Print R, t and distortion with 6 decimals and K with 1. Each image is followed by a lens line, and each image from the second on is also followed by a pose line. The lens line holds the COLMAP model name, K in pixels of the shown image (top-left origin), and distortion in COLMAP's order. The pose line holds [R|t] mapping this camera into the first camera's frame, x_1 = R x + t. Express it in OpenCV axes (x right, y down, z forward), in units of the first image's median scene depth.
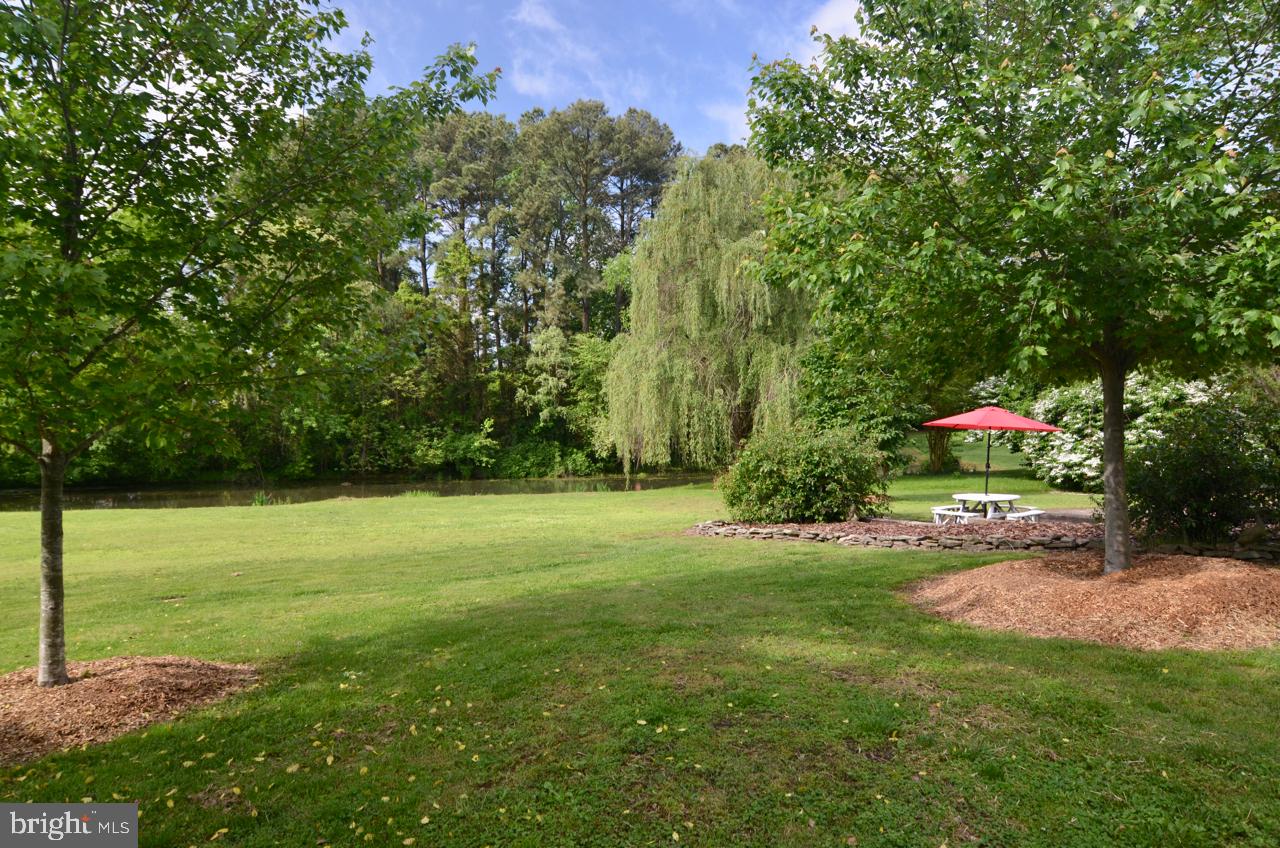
lens RADIAL K [[810.2, 0, 642.2], [0, 810.2, 427.4], [0, 0, 1]] dist [-0.005143, -0.008997]
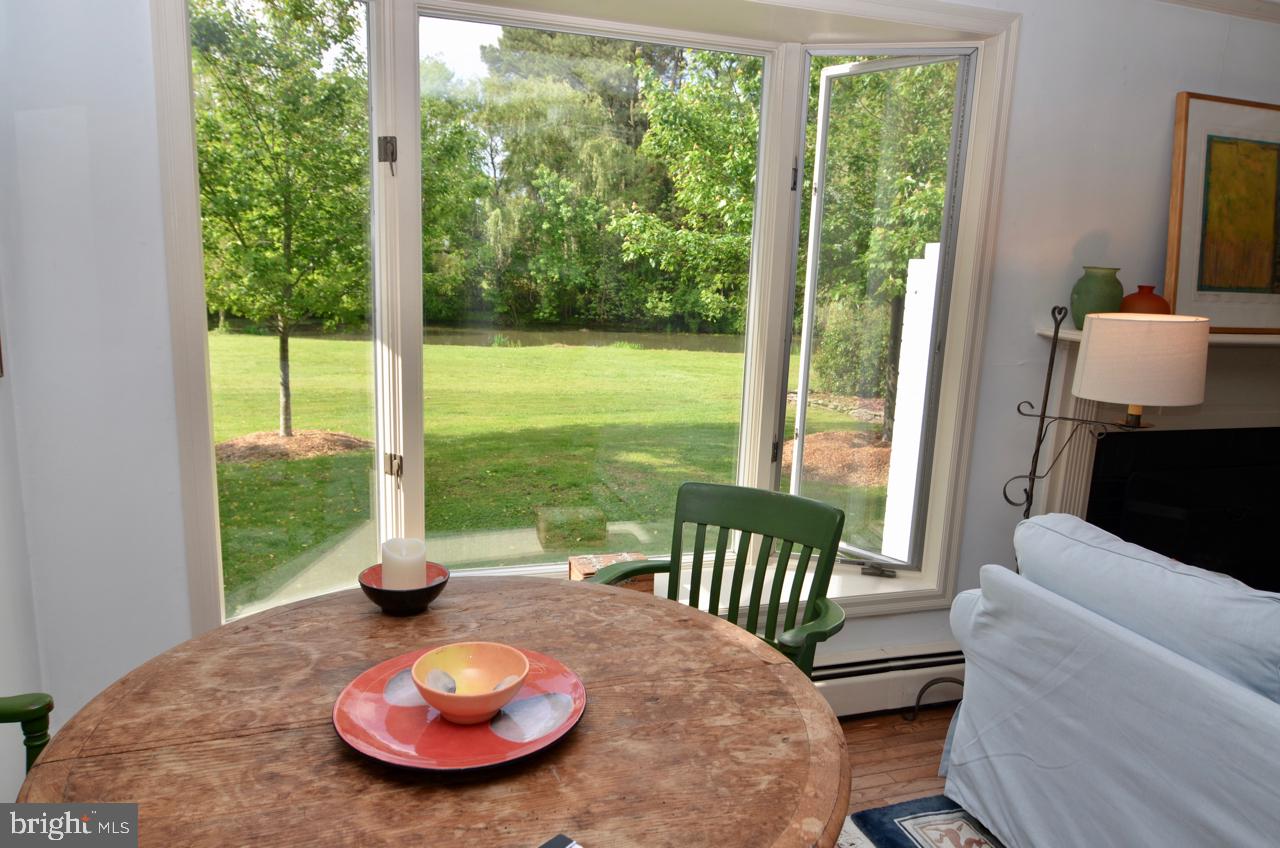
lens RADIAL K [[847.8, 0, 638.2], [0, 847.8, 426.6], [0, 0, 1]] dist [-0.008912, -0.000579]
pose [[0.945009, 0.096668, -0.312432, 0.073460], [-0.040536, 0.982573, 0.181405, -0.012931], [0.324523, -0.158764, 0.932458, -0.067526]]
